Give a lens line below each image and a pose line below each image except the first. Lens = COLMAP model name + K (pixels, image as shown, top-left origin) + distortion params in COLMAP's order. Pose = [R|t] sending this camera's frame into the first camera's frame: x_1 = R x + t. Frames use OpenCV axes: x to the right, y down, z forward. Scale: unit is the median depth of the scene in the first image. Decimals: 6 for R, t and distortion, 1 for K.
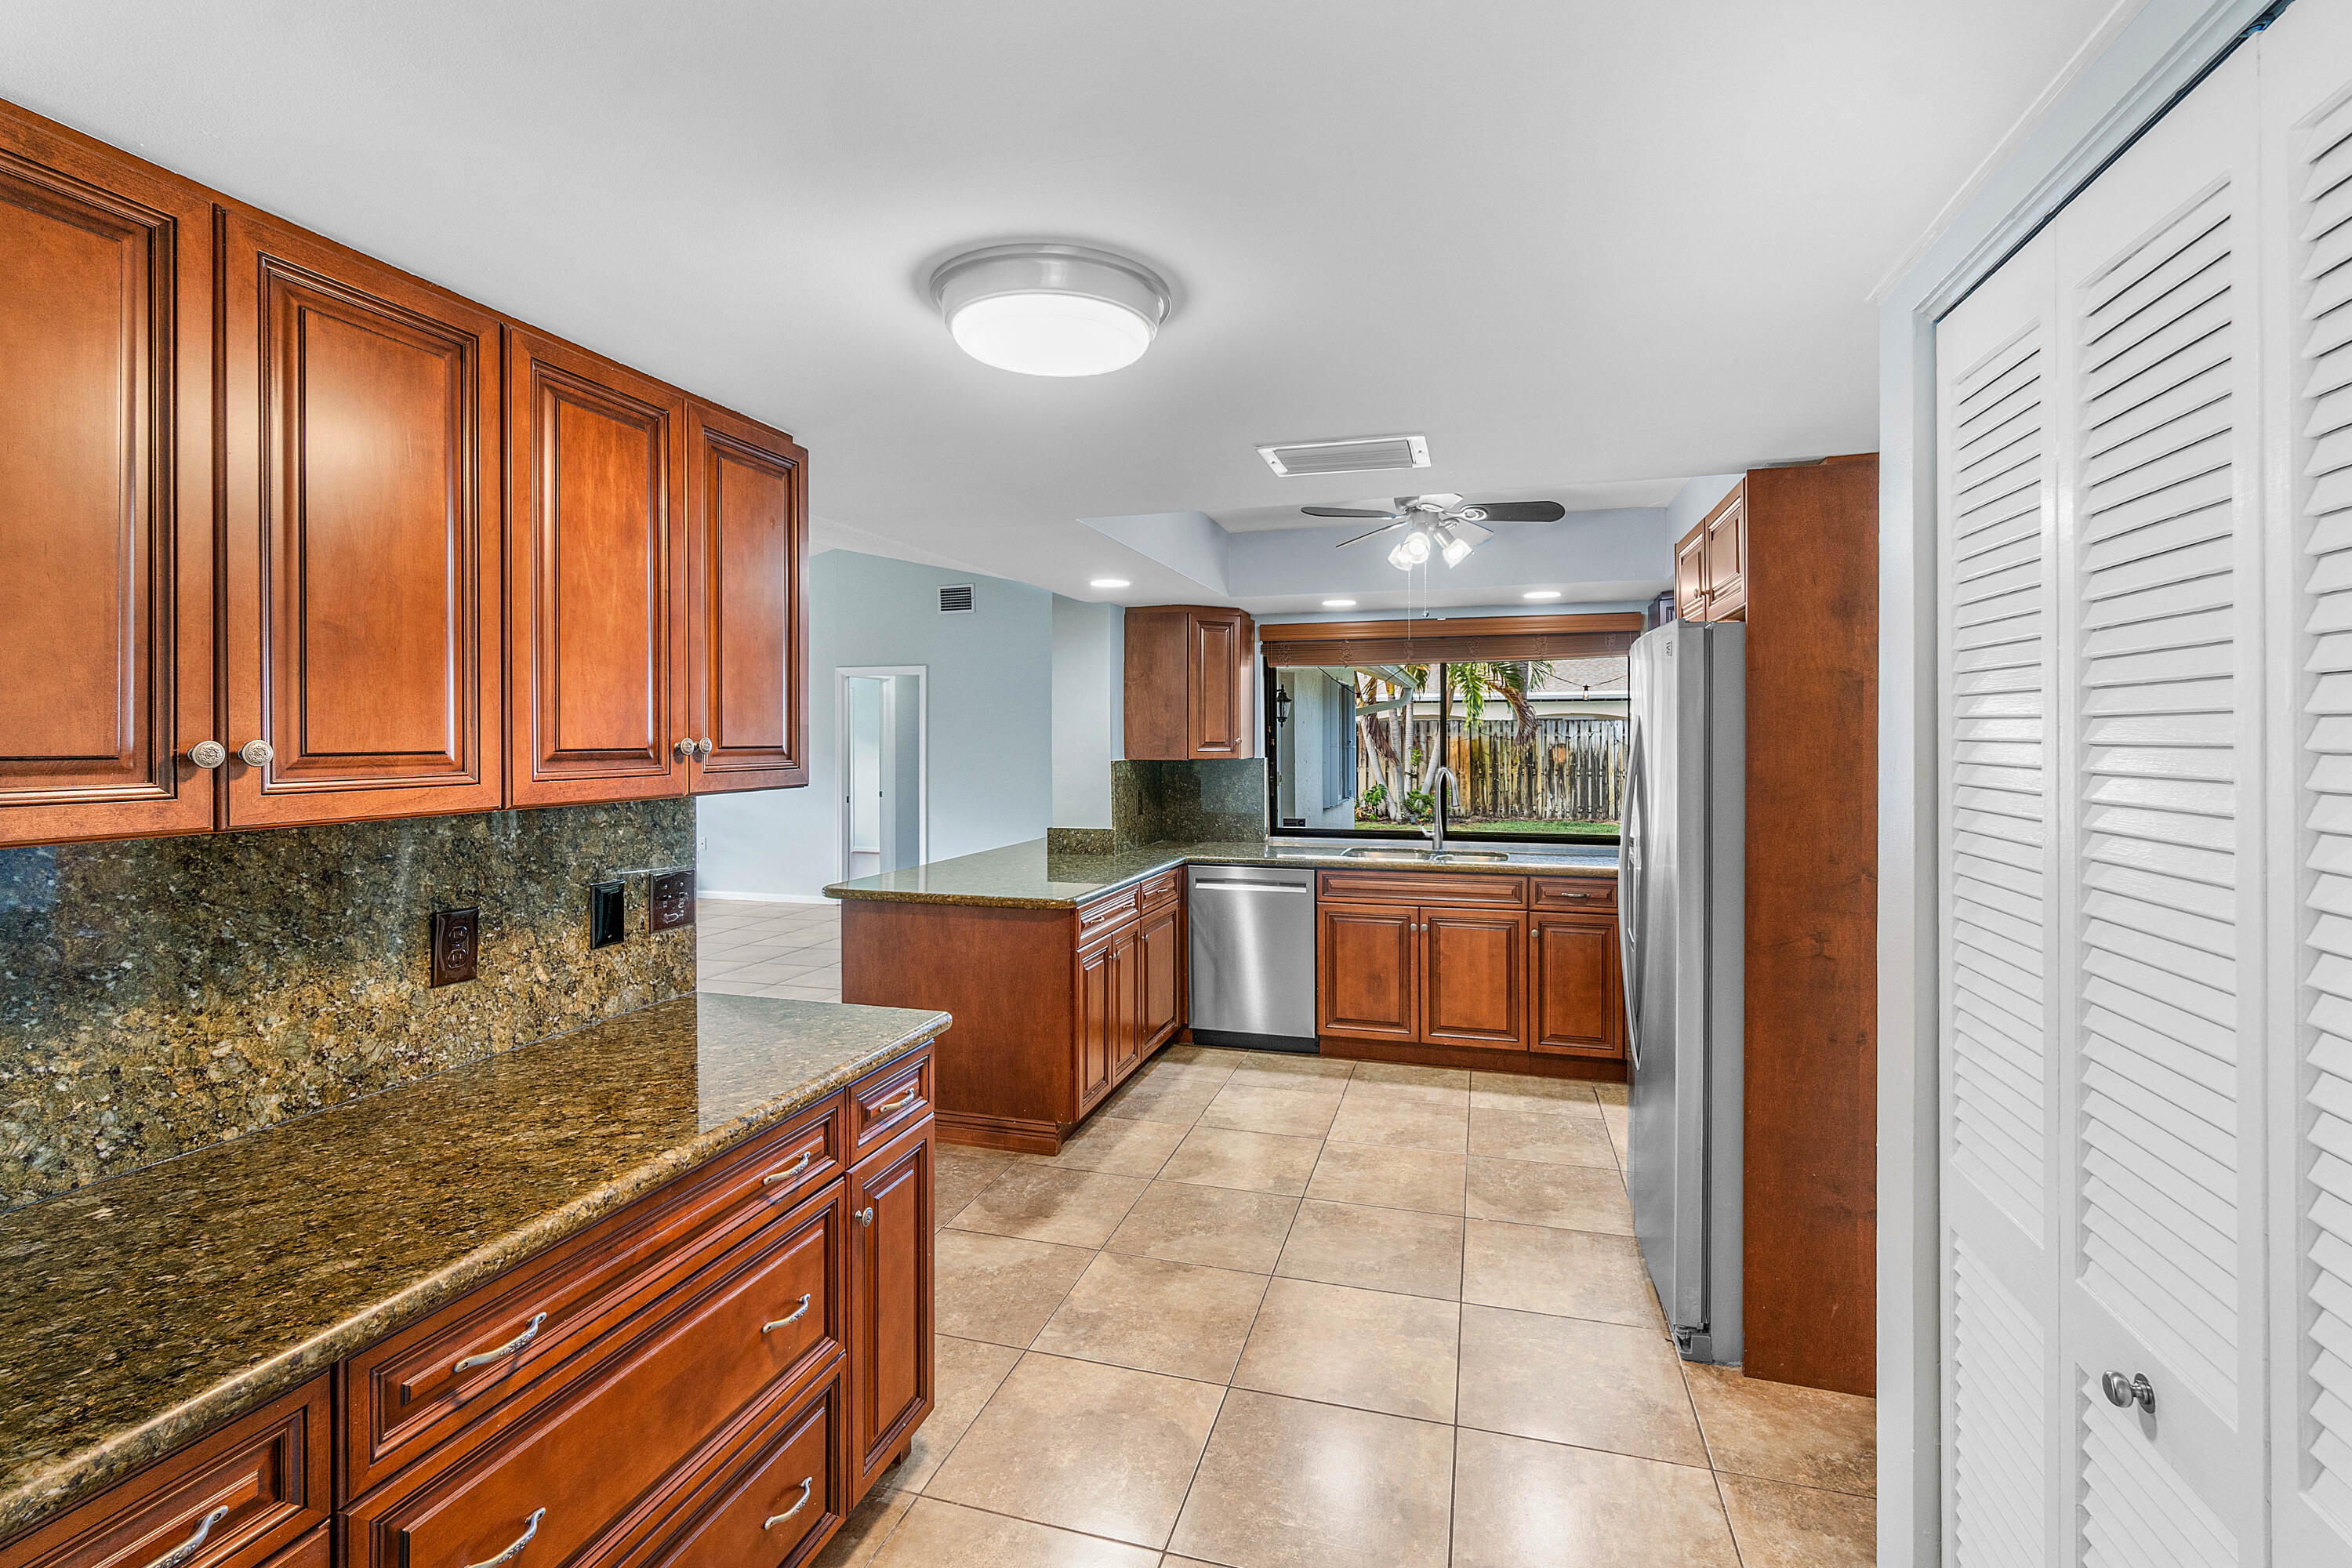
lens RADIAL K [[1027.0, 0, 1226.3], [0, 1027.0, 737.1], [0, 0, 1]] dist [-0.005765, 0.001451]
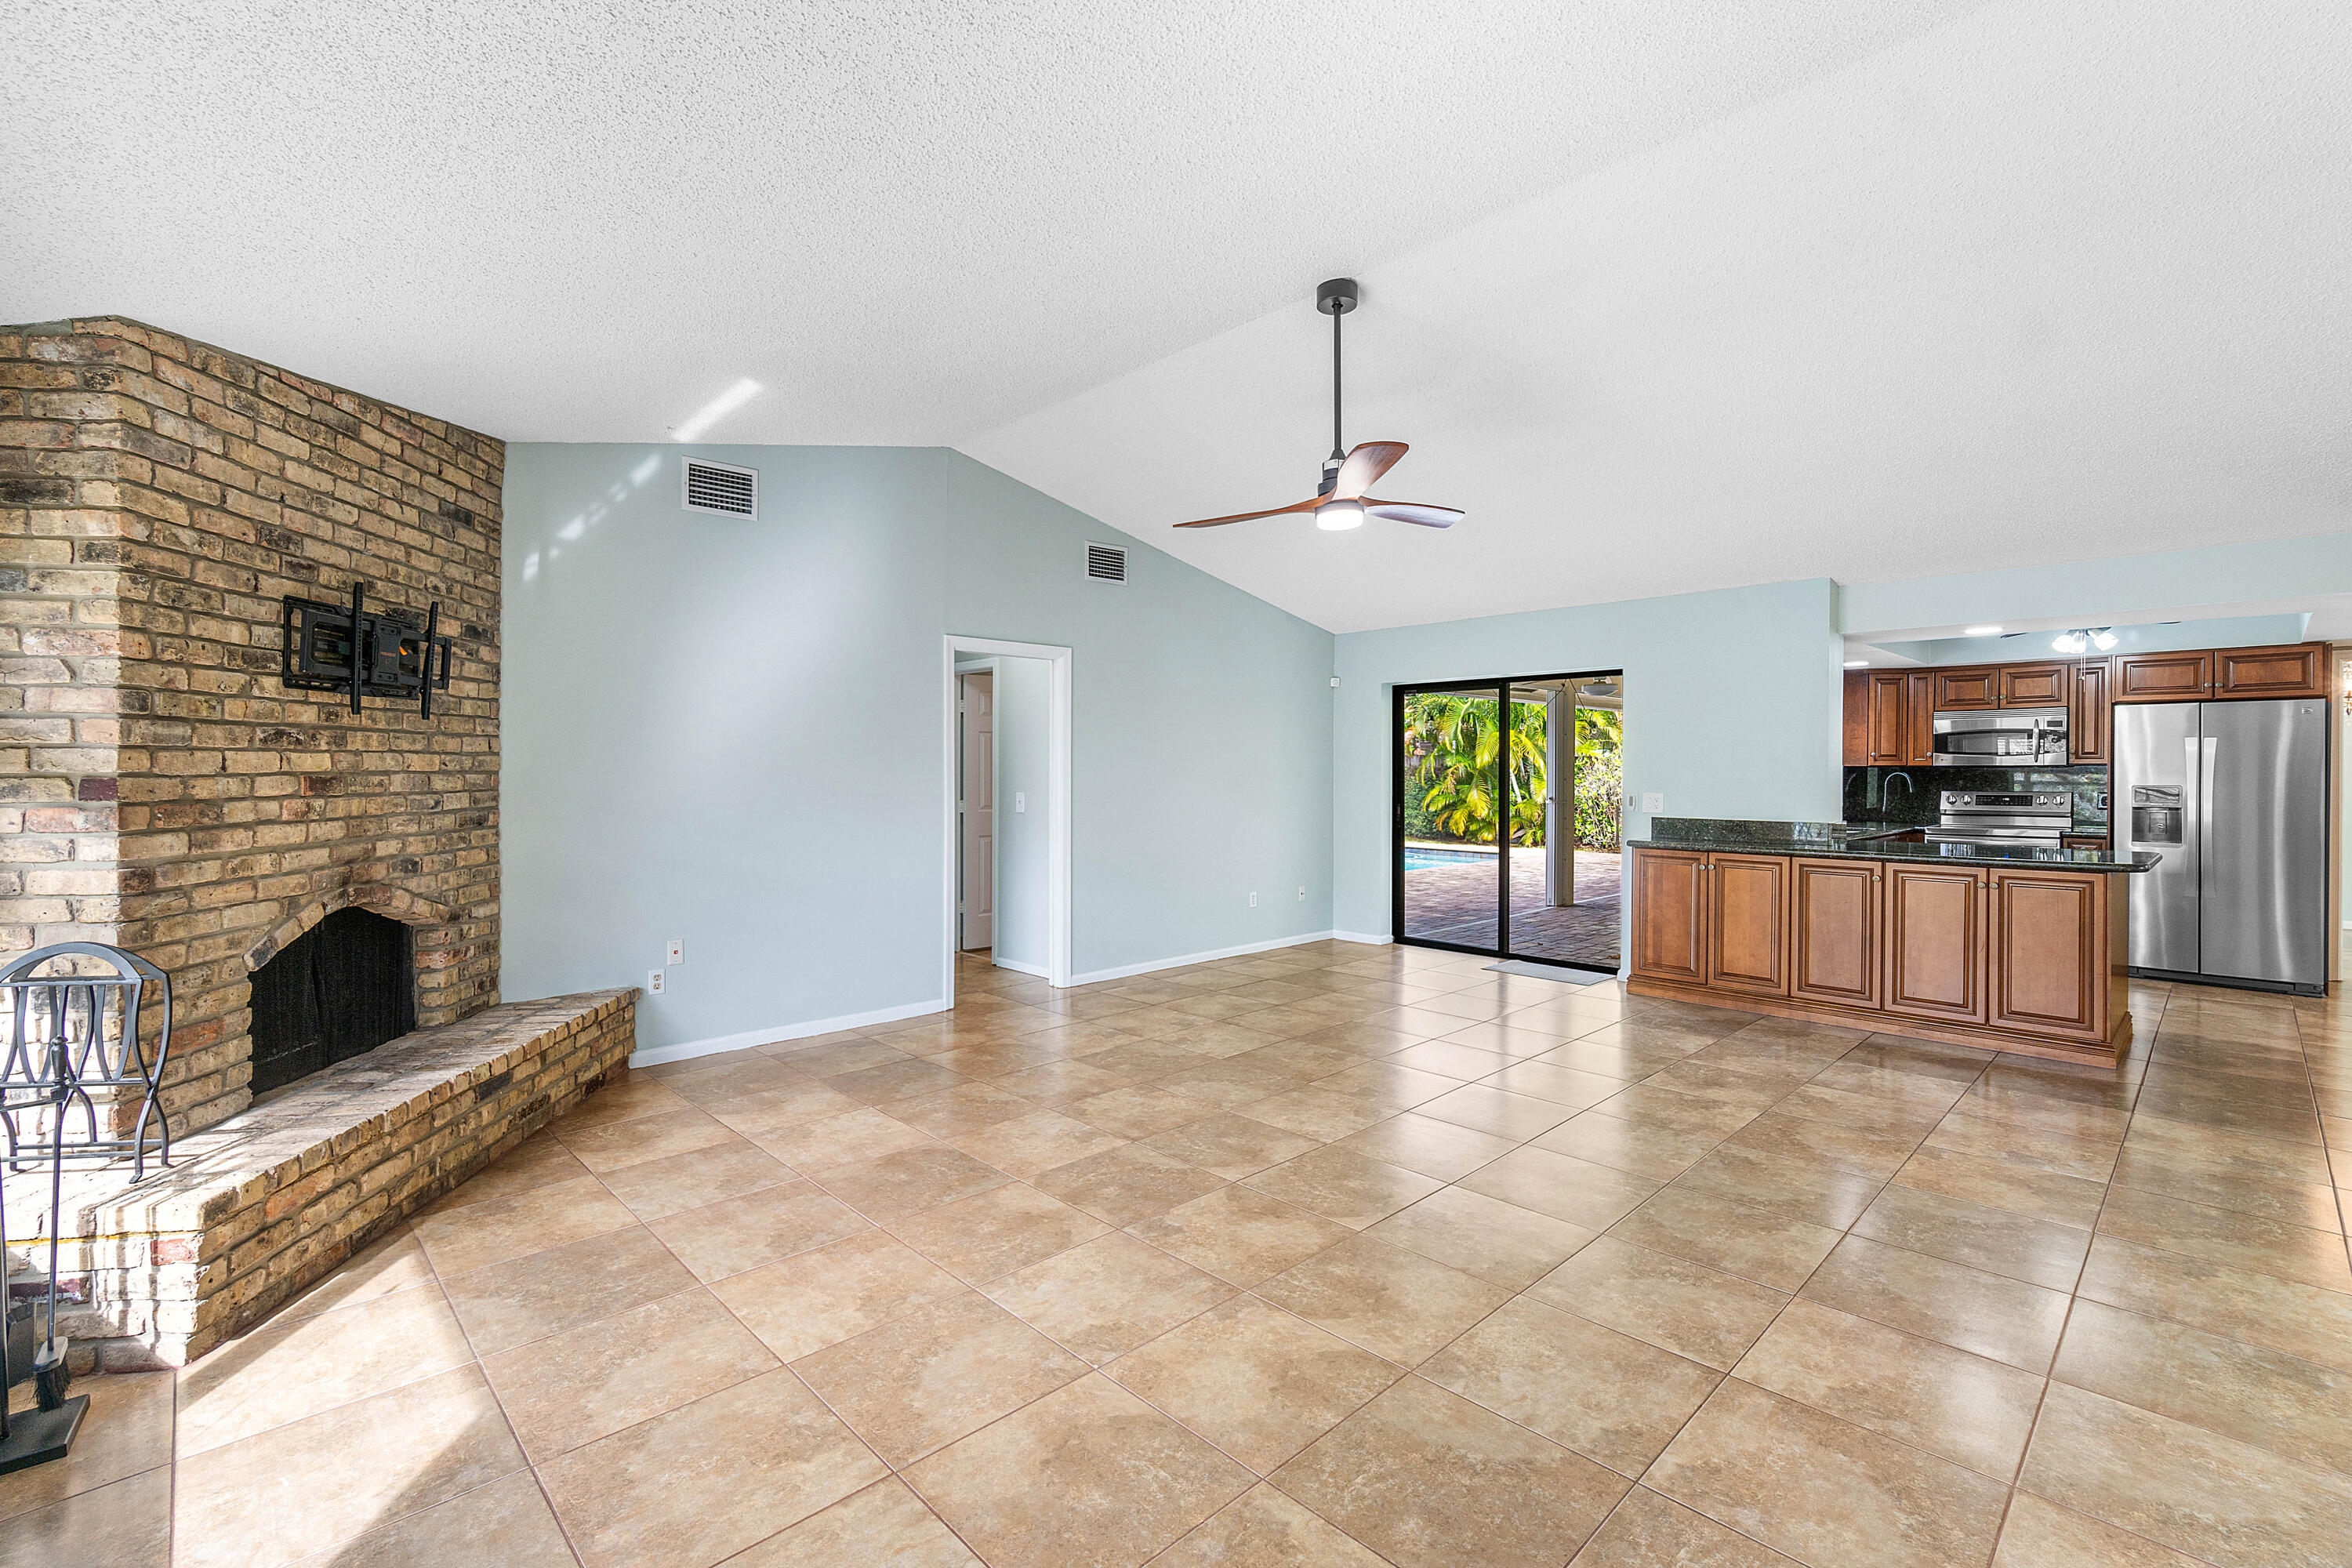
lens RADIAL K [[1027.0, 0, 1153.0], [0, 1027.0, 793.2], [0, 0, 1]] dist [-0.005765, 0.001451]
pose [[0.542075, -0.022230, 0.840036, -1.790576], [0.000219, 0.999654, 0.026312, 0.026908], [-0.840330, -0.014079, 0.541892, 1.127947]]
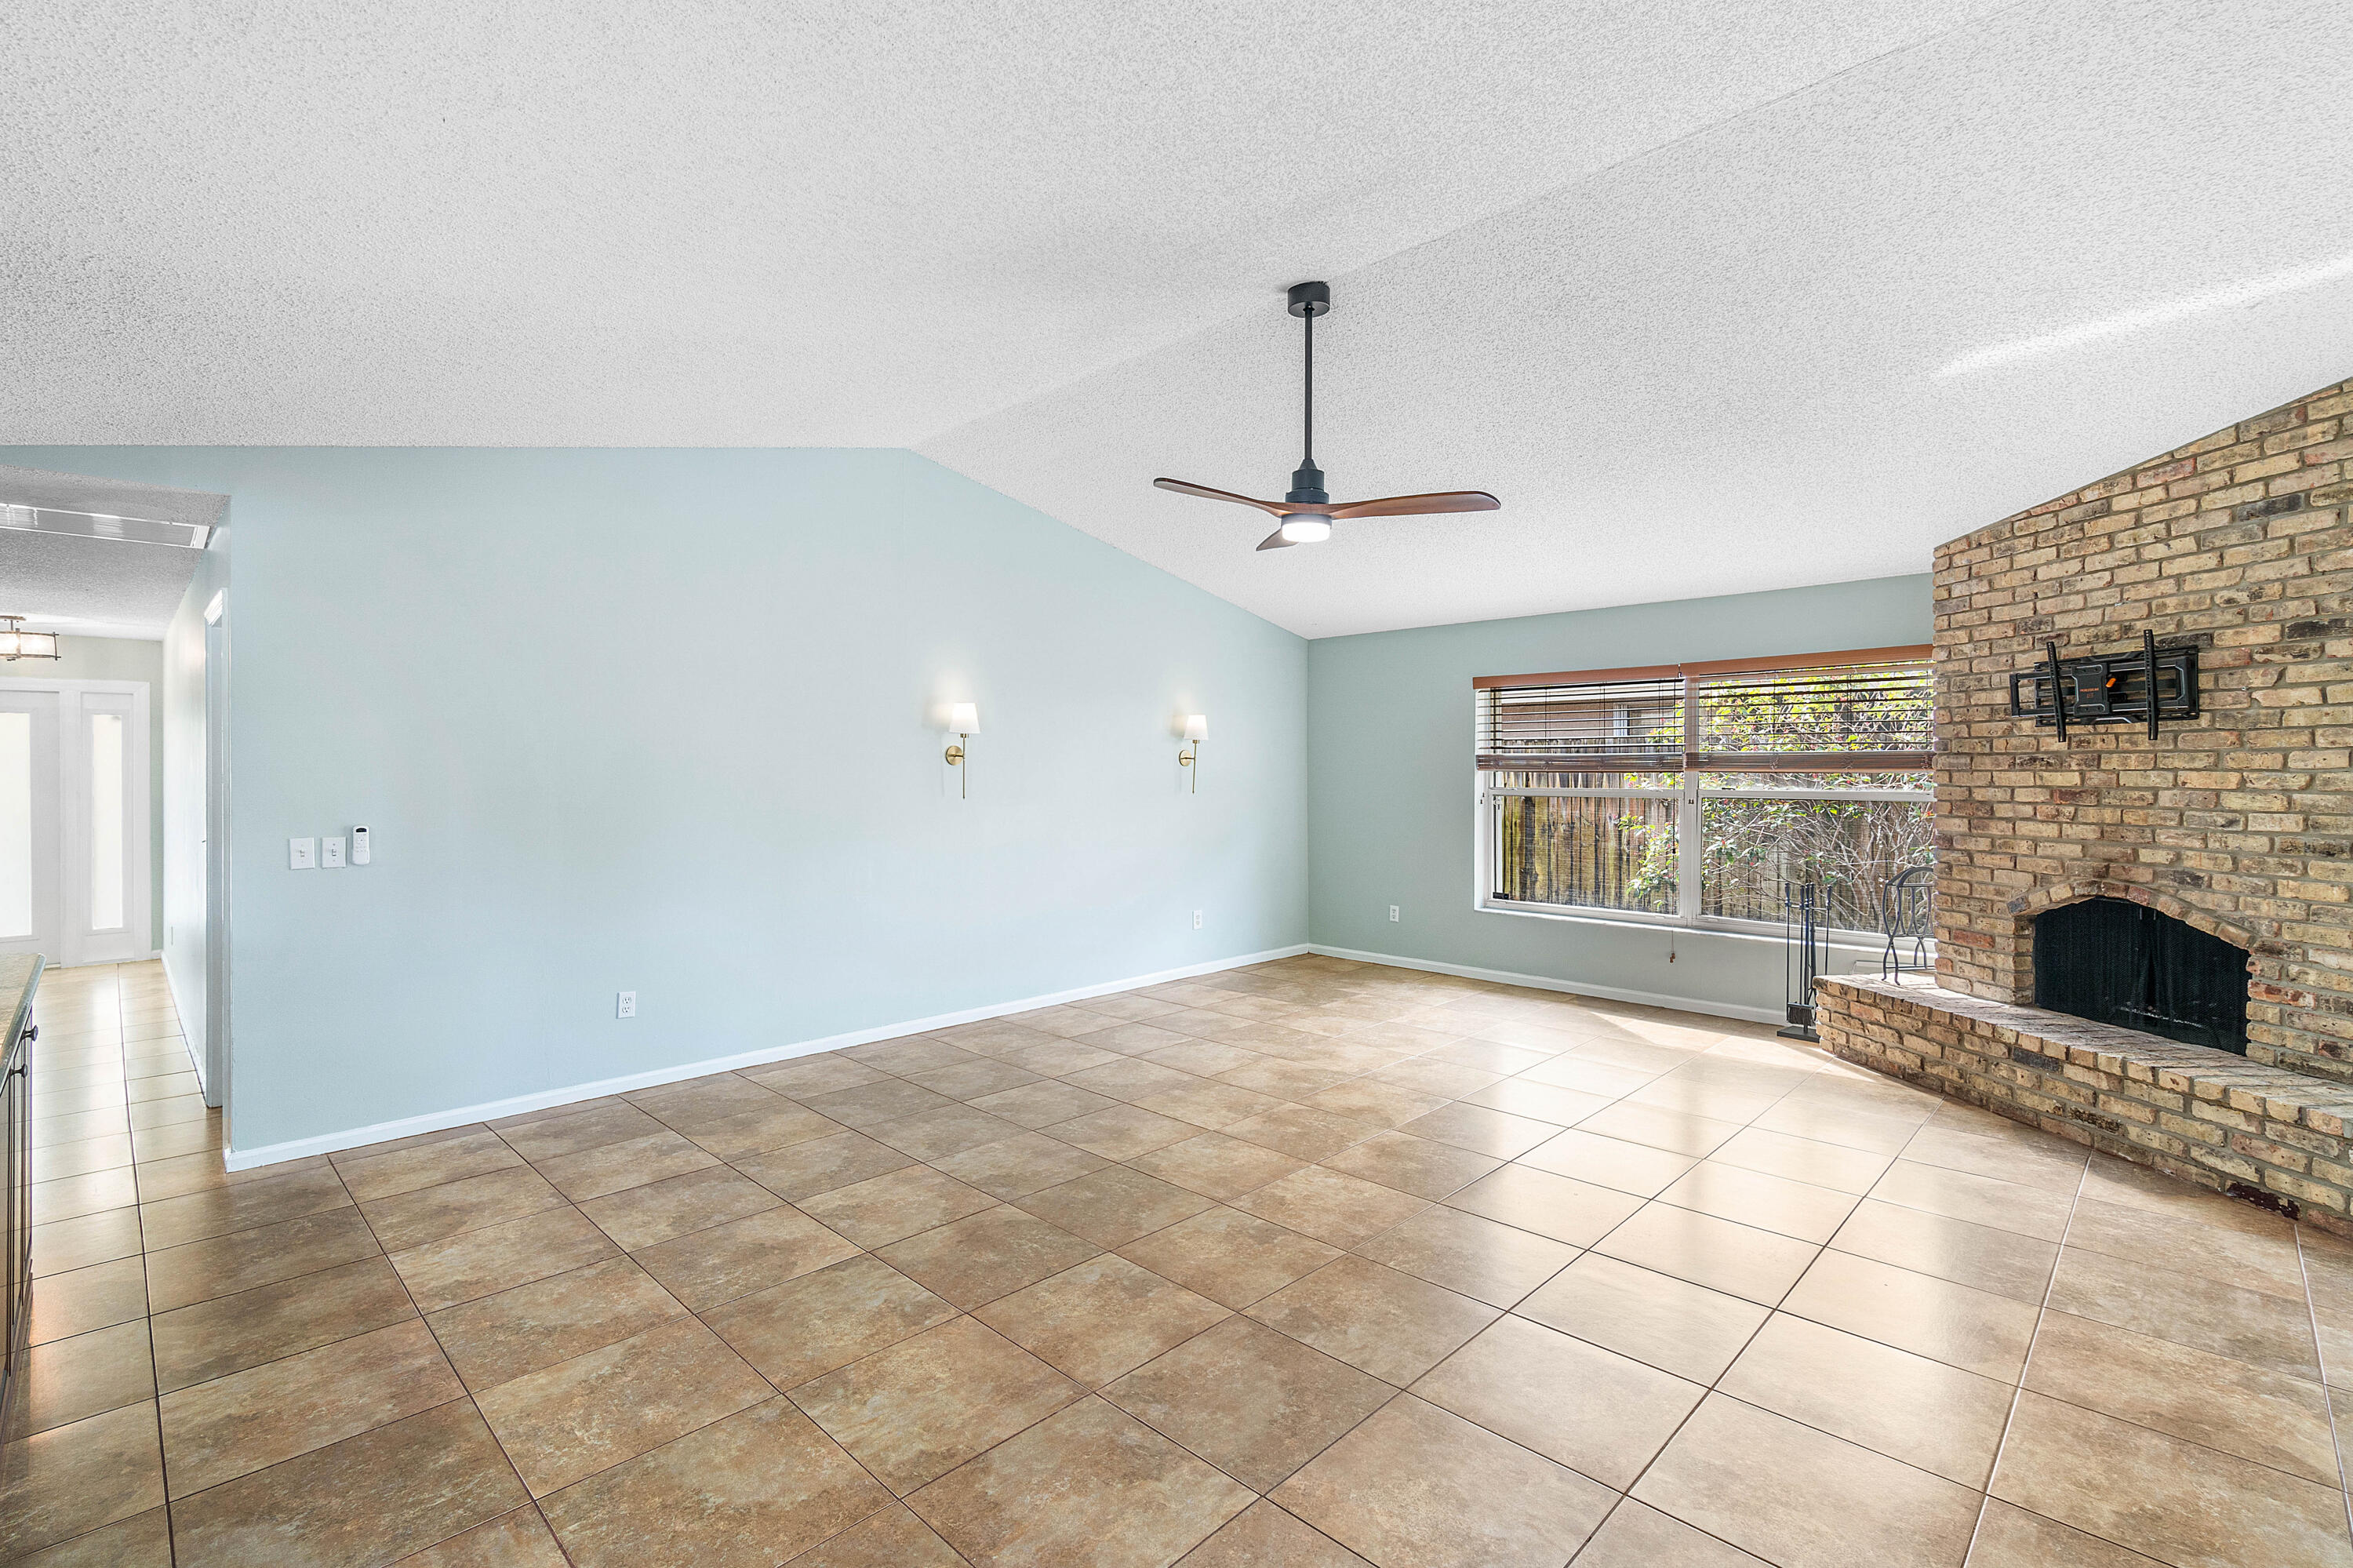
lens RADIAL K [[1027.5, 0, 1159.1], [0, 1027.5, 778.0], [0, 0, 1]] dist [-0.005765, 0.001451]
pose [[-0.523477, 0.009466, -0.851987, -0.164015], [0.002874, 0.999952, 0.009345, 0.010921], [0.852035, 0.002443, -0.523479, 1.819602]]
